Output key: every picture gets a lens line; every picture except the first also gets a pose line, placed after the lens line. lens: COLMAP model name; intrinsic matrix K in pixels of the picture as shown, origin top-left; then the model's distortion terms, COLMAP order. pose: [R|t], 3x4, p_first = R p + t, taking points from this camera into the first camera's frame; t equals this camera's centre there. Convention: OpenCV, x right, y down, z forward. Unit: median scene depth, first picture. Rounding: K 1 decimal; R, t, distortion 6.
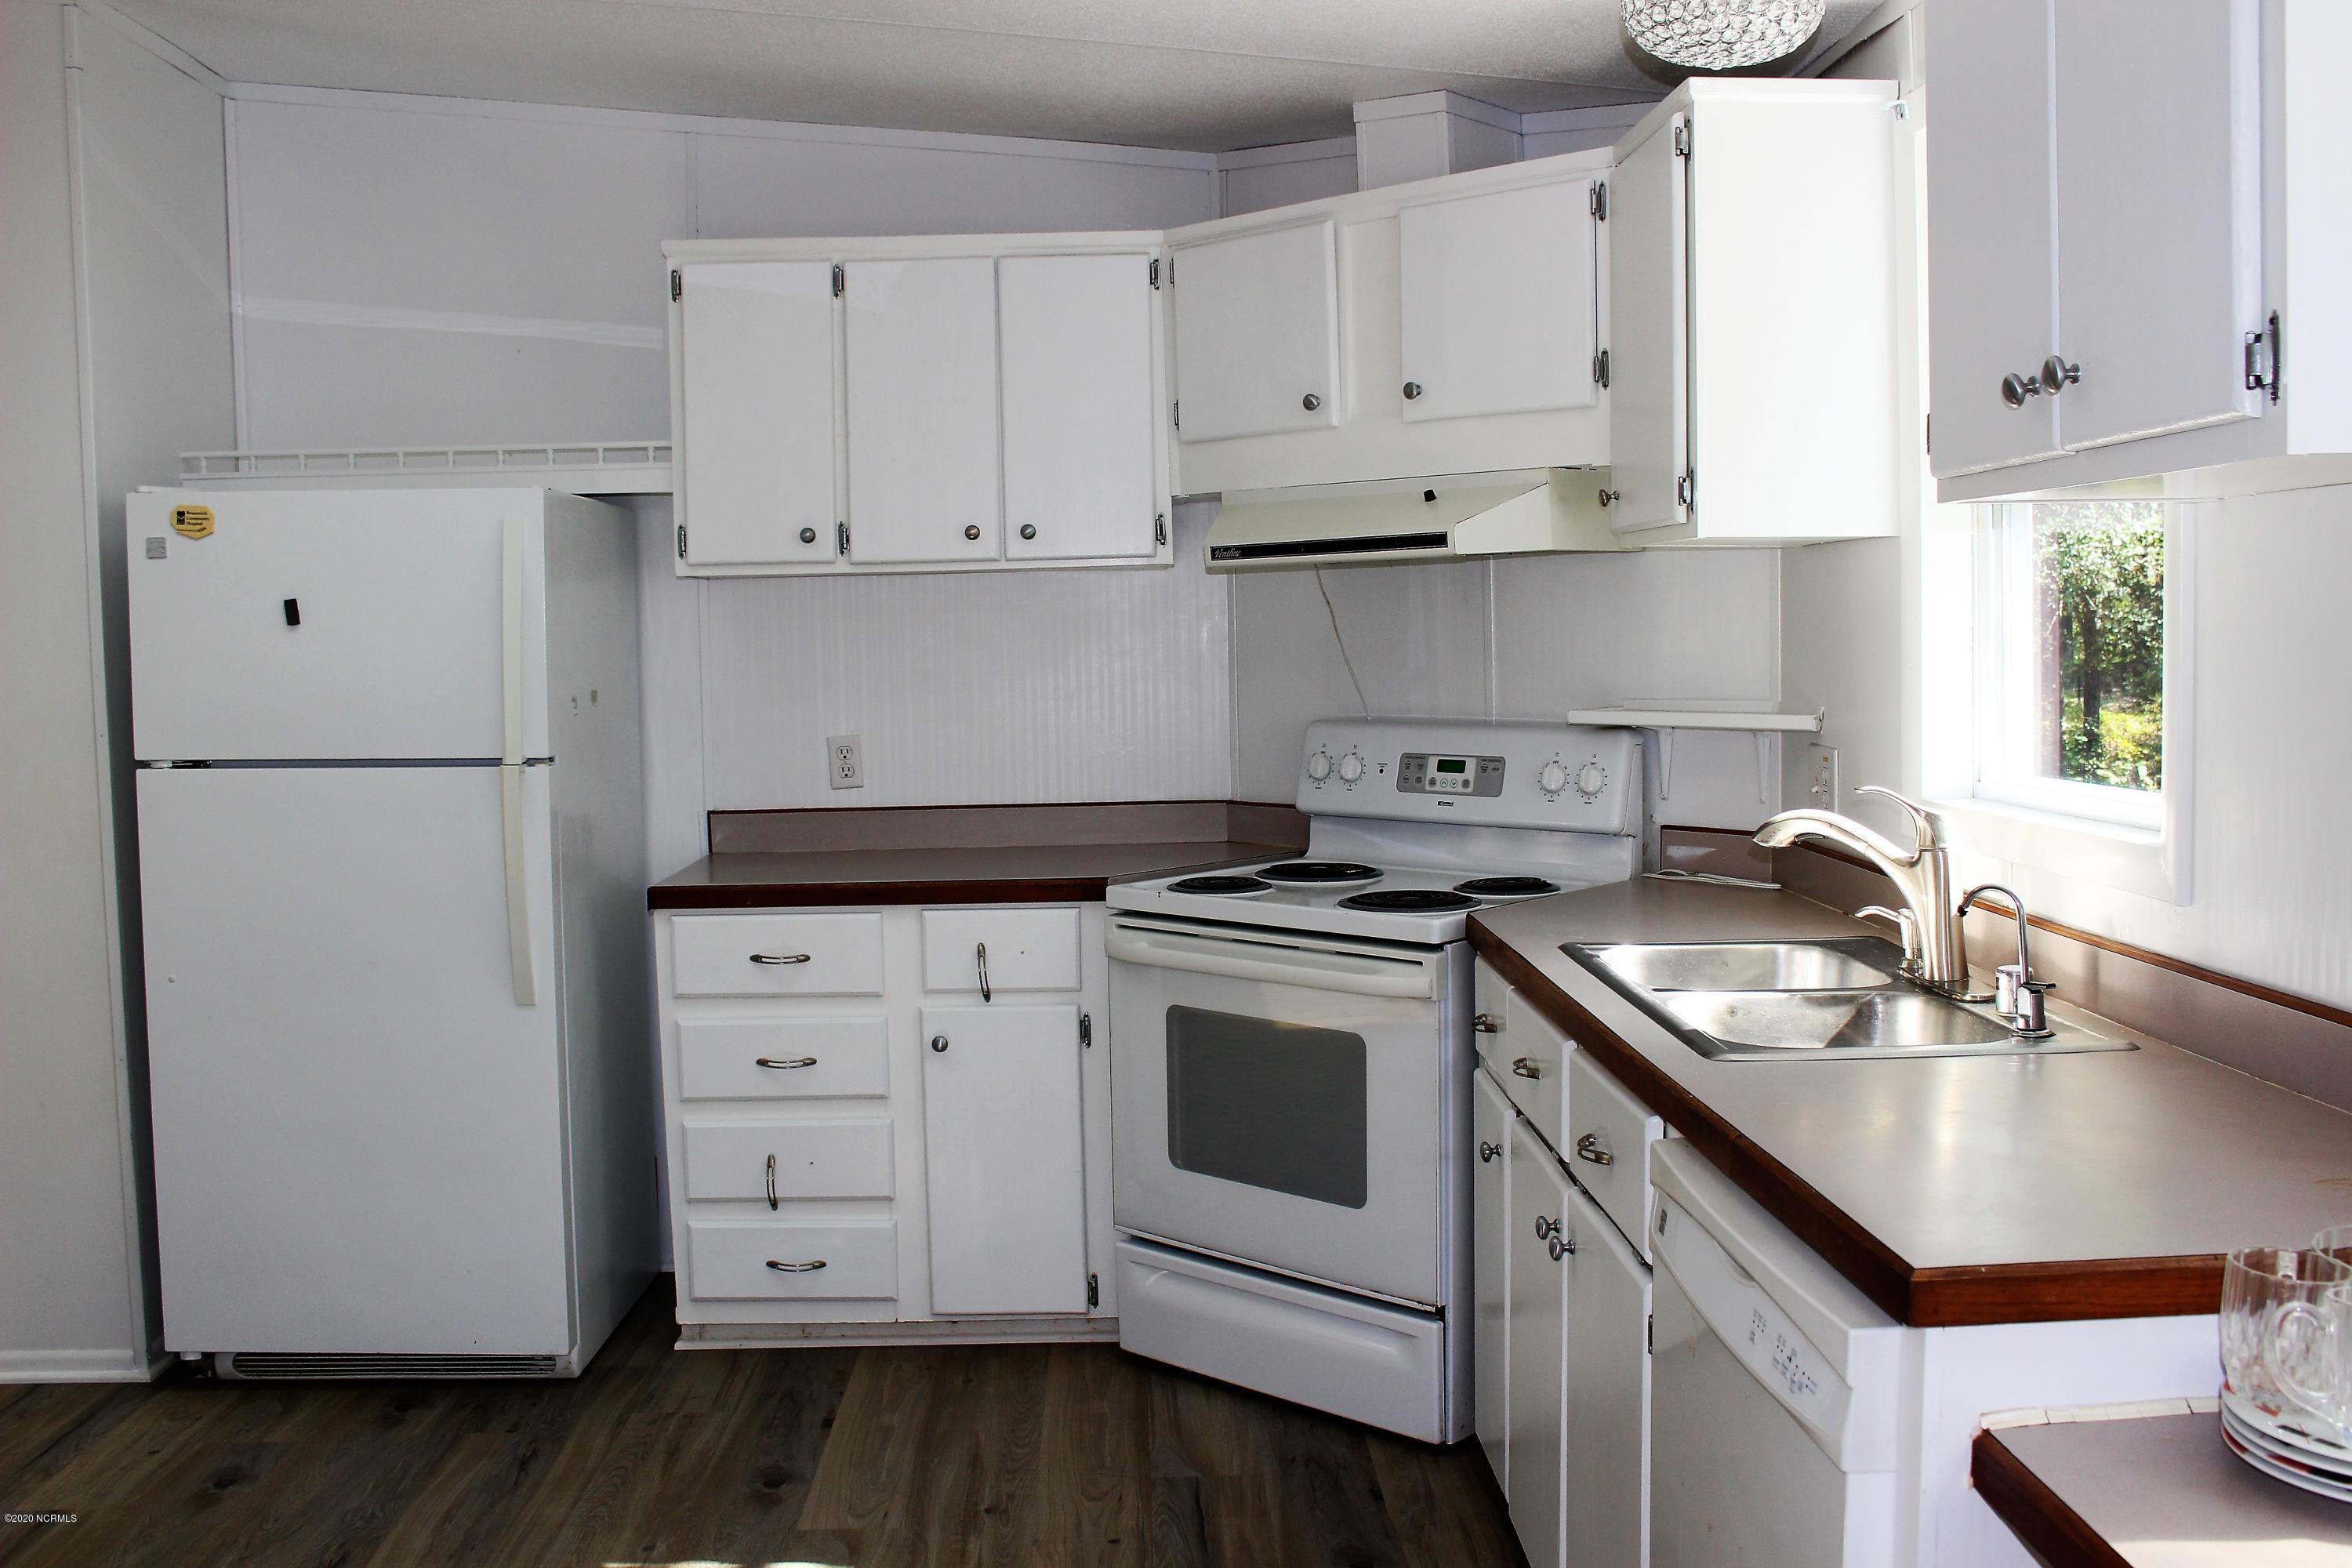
lens RADIAL K [[2172.8, 0, 1186.2], [0, 2172.8, 784.9], [0, 0, 1]] dist [-0.142281, 0.126170]
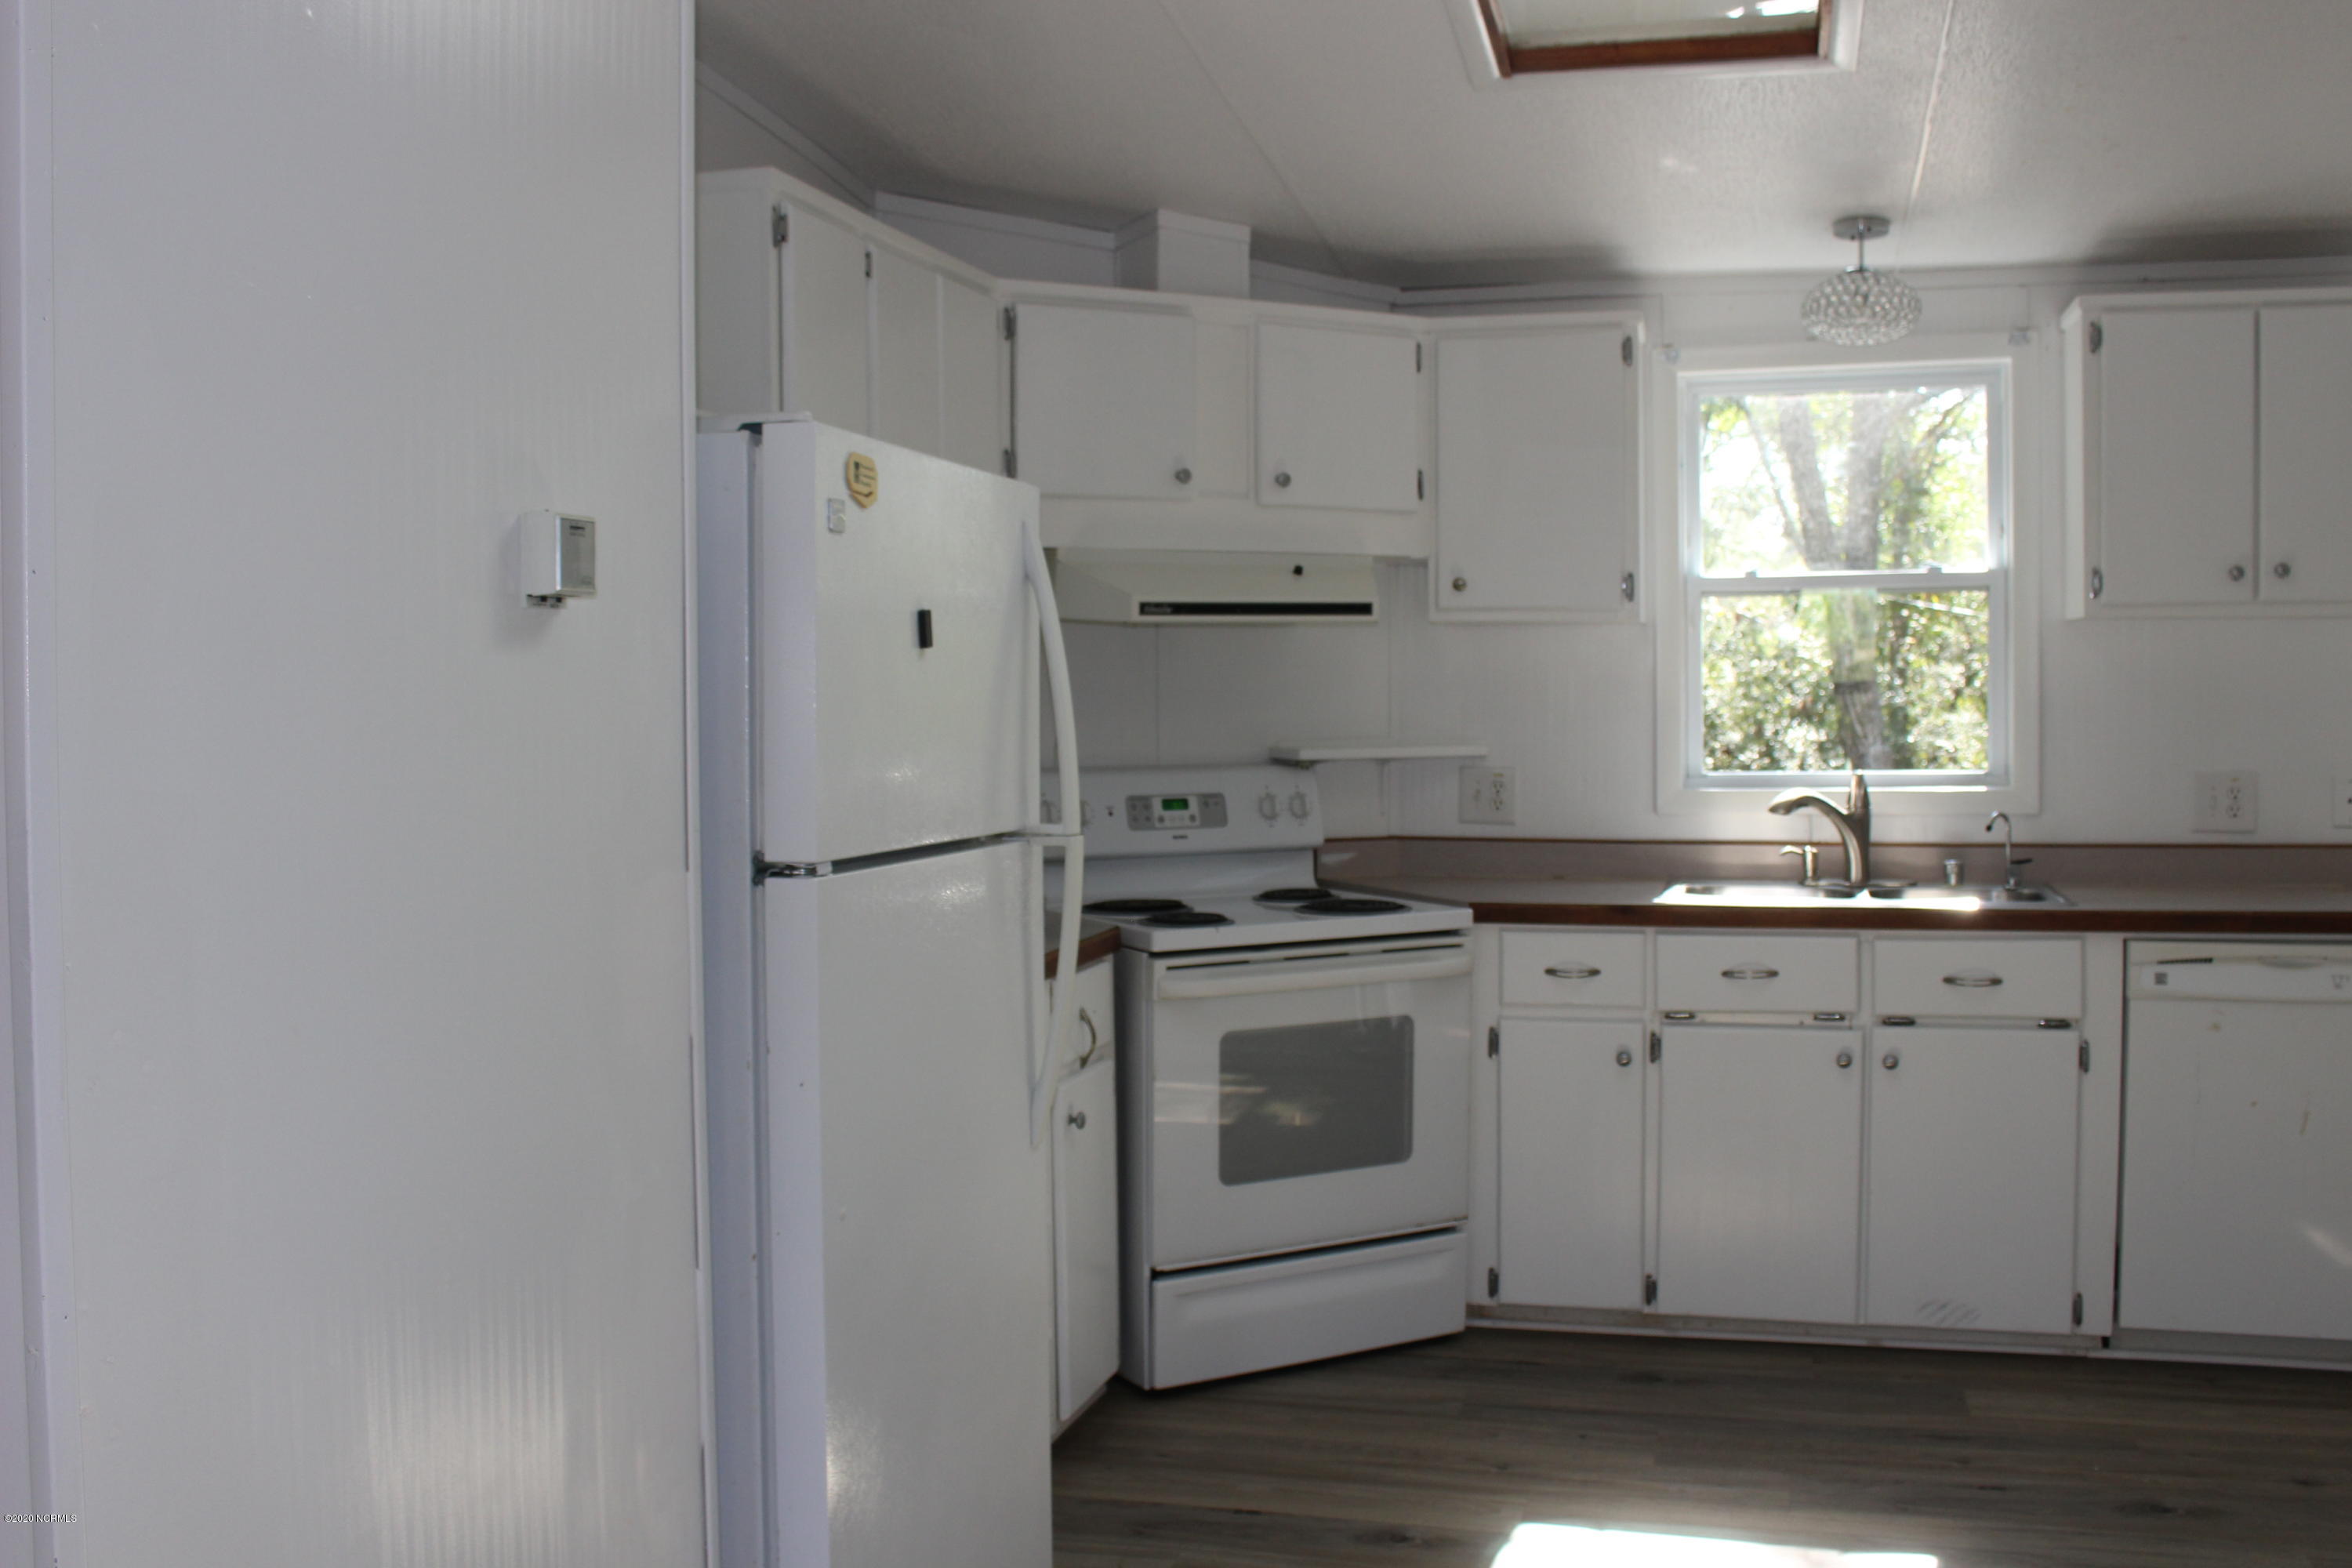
lens RADIAL K [[2172.8, 0, 1186.2], [0, 2172.8, 784.9], [0, 0, 1]] dist [-0.142281, 0.126170]
pose [[0.294811, -0.030862, 0.955057, -1.001763], [0.072986, 0.997286, 0.009697, -0.030524], [-0.952764, 0.066847, 0.296263, 0.681664]]
